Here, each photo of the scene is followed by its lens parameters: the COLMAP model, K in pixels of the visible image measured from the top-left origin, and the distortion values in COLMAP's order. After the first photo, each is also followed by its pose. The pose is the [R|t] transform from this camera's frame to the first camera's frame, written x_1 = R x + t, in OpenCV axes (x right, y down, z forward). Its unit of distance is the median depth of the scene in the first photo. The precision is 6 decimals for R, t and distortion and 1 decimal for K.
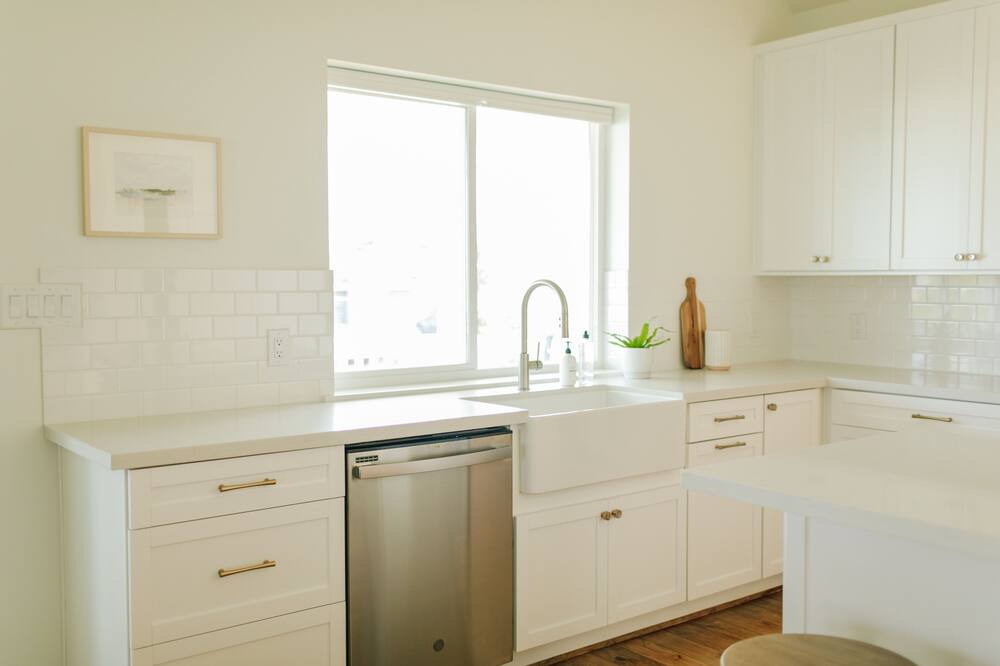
lens RADIAL K [[969.7, 0, 499.6], [0, 969.7, 328.3], [0, 0, 1]] dist [0.019665, 0.000000]
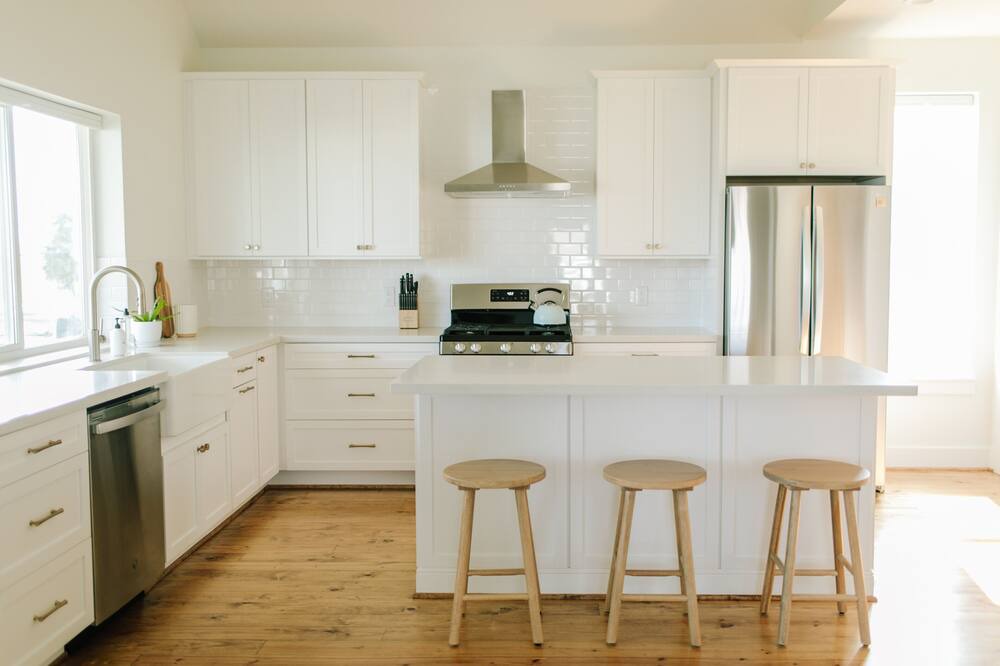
lens RADIAL K [[969.7, 0, 501.8], [0, 969.7, 335.1], [0, 0, 1]] dist [0.019665, 0.000000]
pose [[0.651274, -0.064966, 0.756057, -0.489221], [0.038460, 0.997874, 0.052614, -0.009657], [-0.757867, -0.005188, 0.652388, -0.122279]]
